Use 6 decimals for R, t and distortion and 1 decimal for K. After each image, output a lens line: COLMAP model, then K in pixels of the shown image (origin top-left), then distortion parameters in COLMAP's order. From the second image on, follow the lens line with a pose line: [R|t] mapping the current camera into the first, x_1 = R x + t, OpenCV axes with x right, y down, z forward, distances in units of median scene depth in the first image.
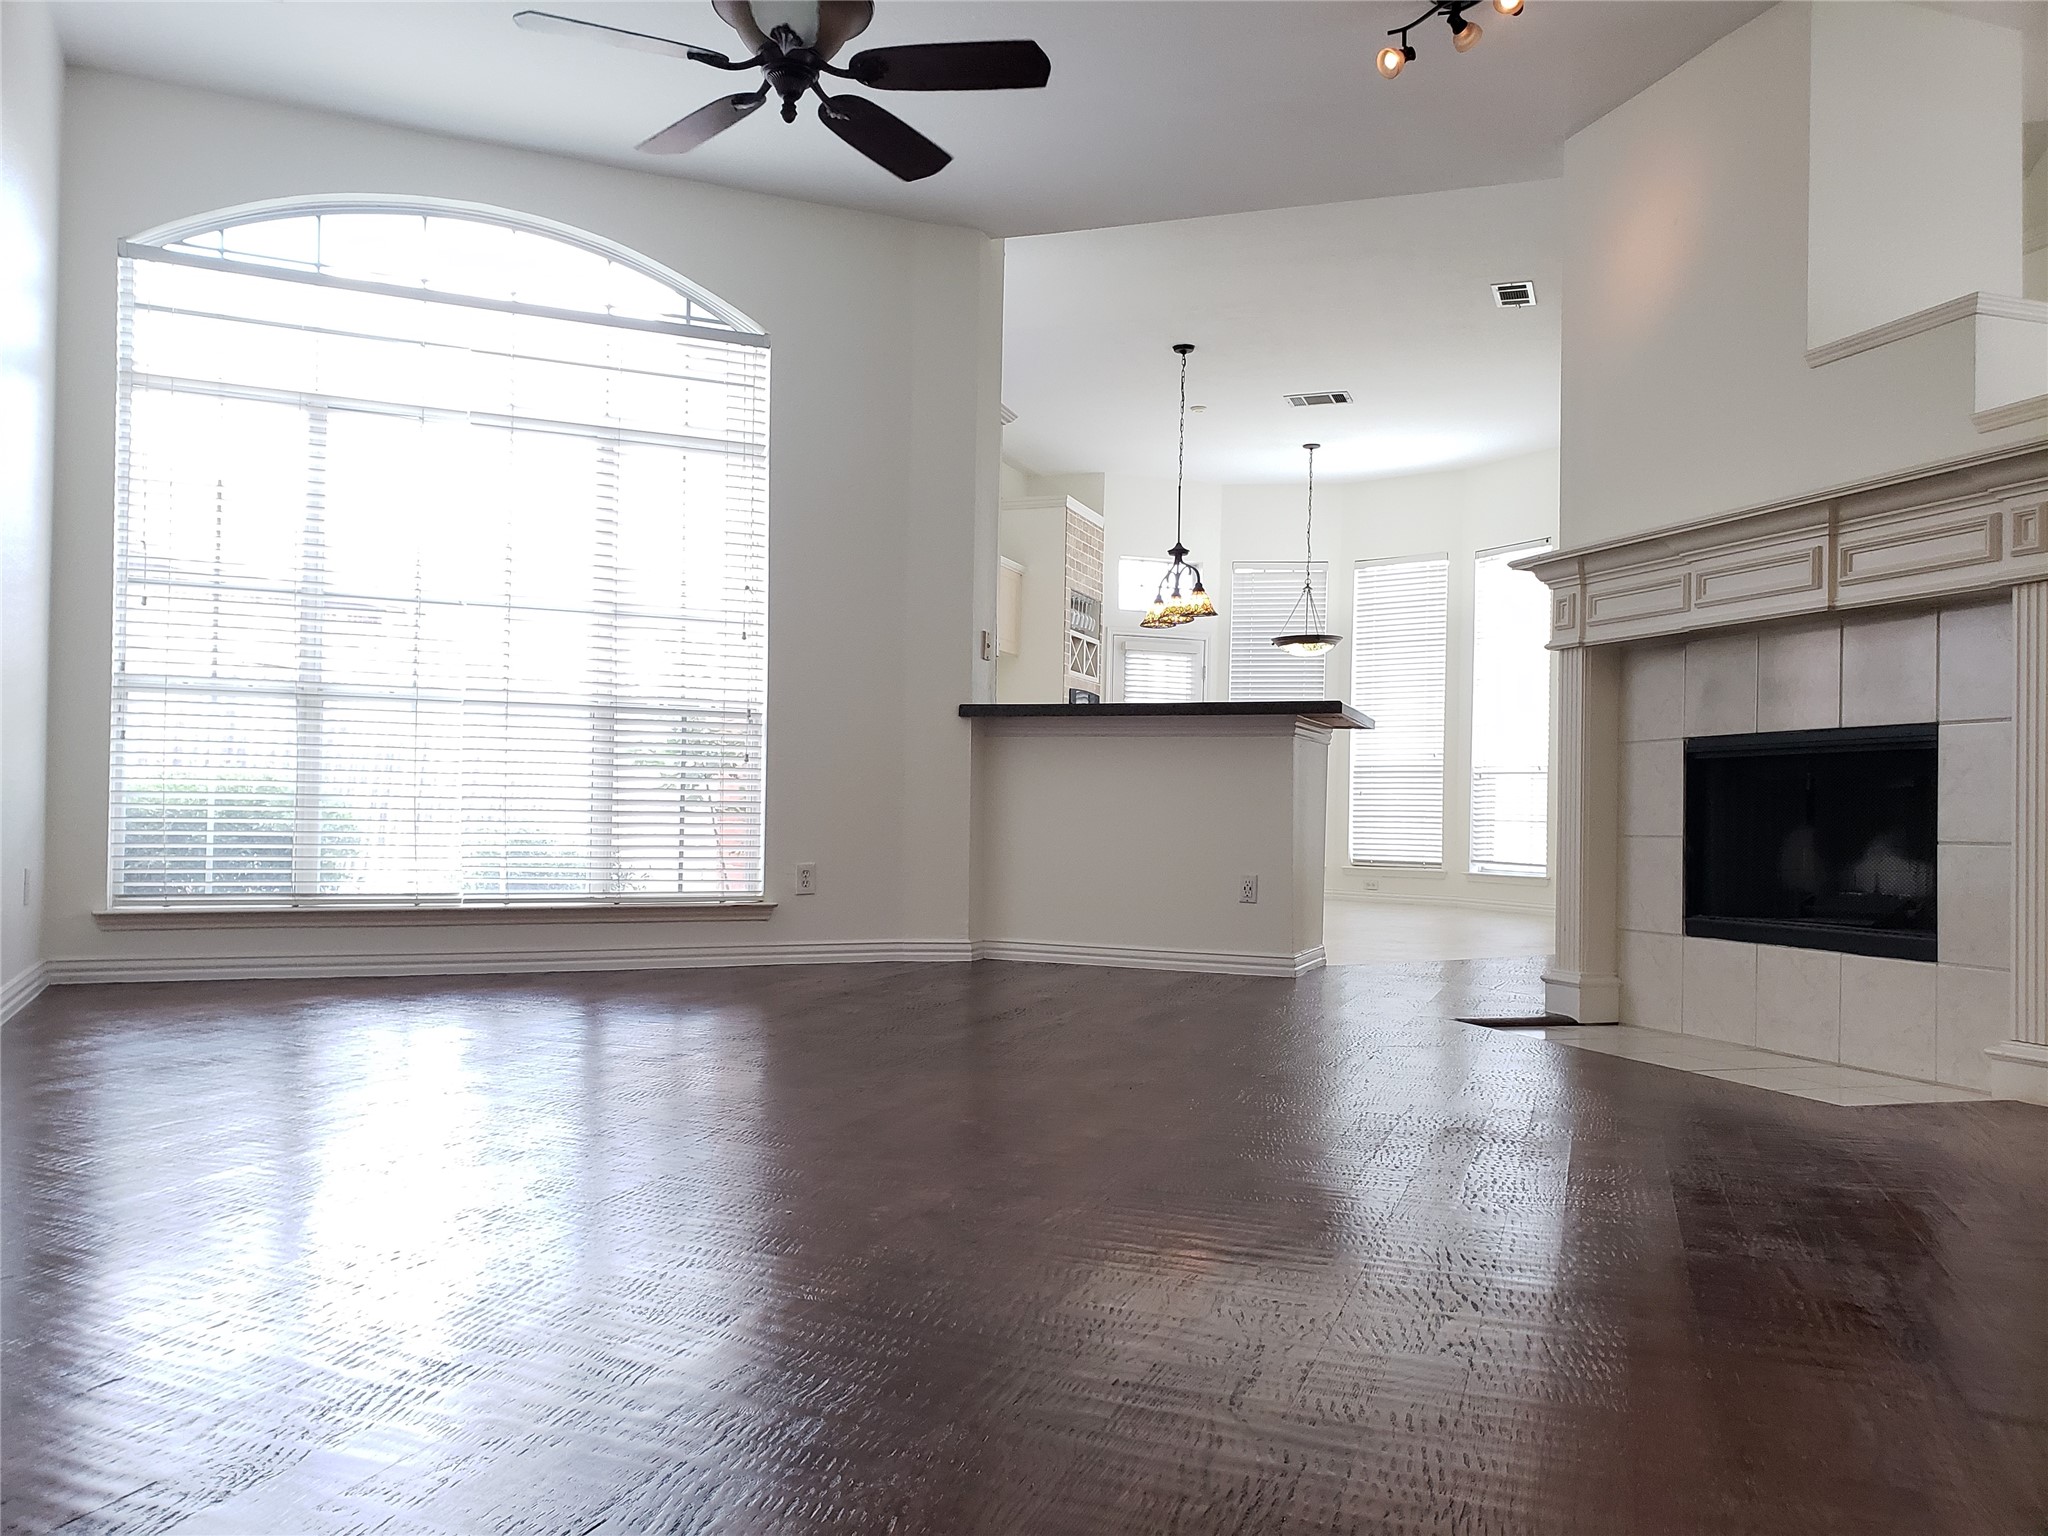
lens RADIAL K [[1552.0, 0, 1026.7], [0, 1552.0, 795.7], [0, 0, 1]] dist [0.134849, -0.231507]
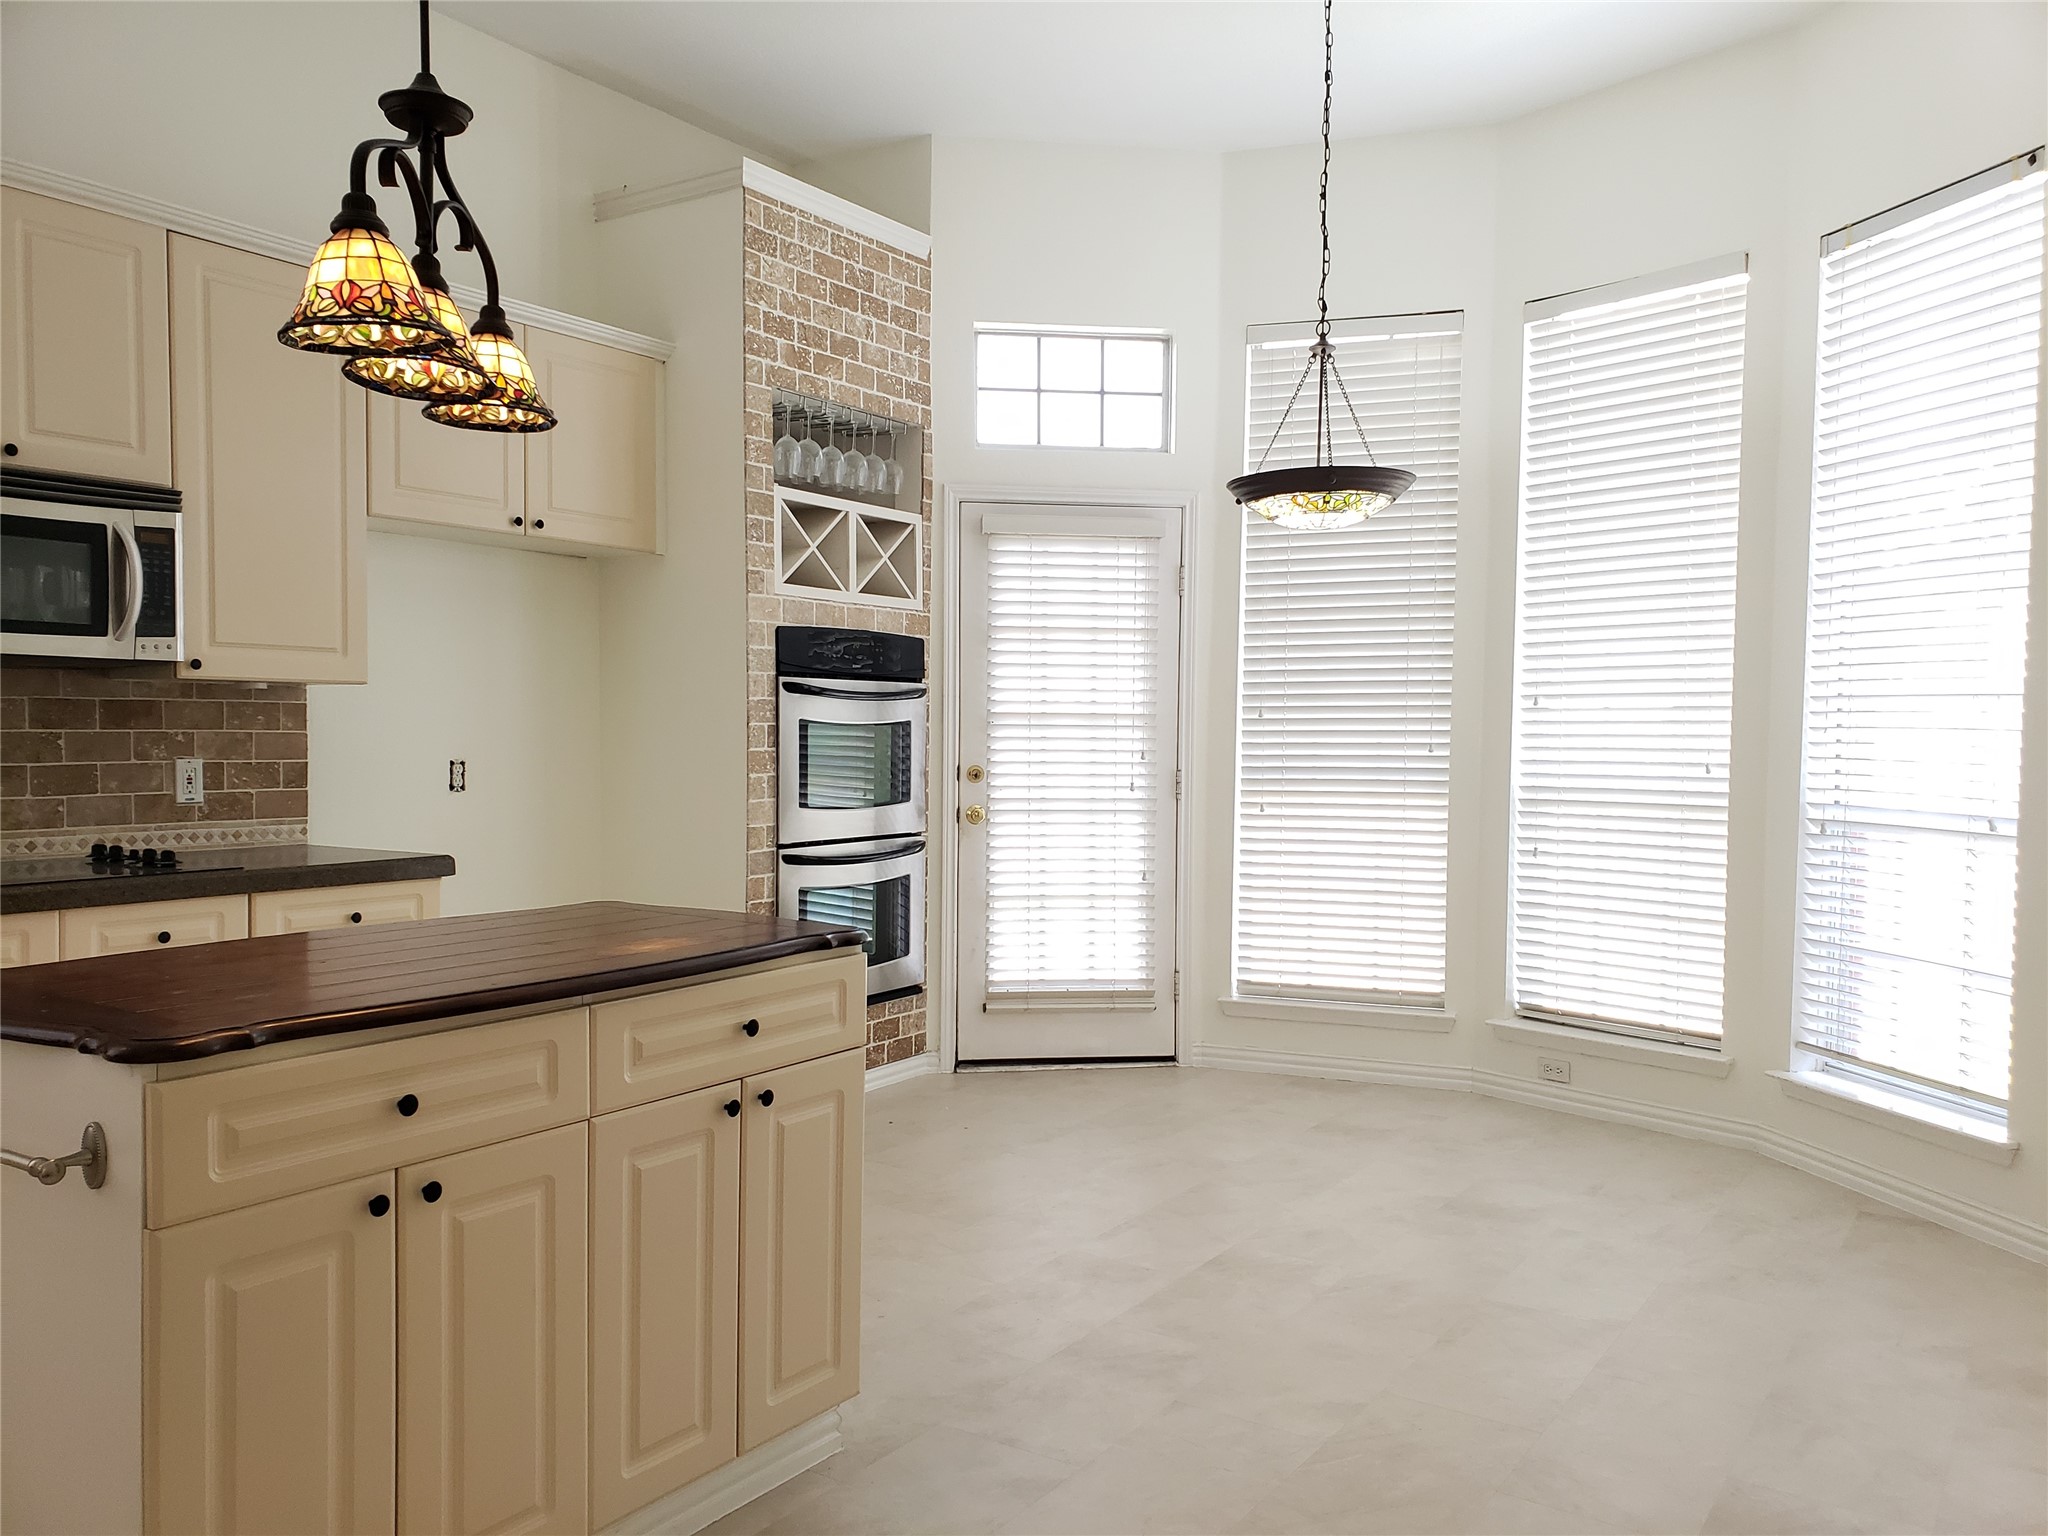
lens RADIAL K [[1586.1, 0, 1022.4], [0, 1586.1, 813.8], [0, 0, 1]] dist [0.012344, 0.006925]
pose [[0.970386, 0.001332, -0.241556, 0.154260], [0.013319, 0.998168, 0.059011, -0.033357], [0.241192, -0.060480, 0.968591, 0.460395]]
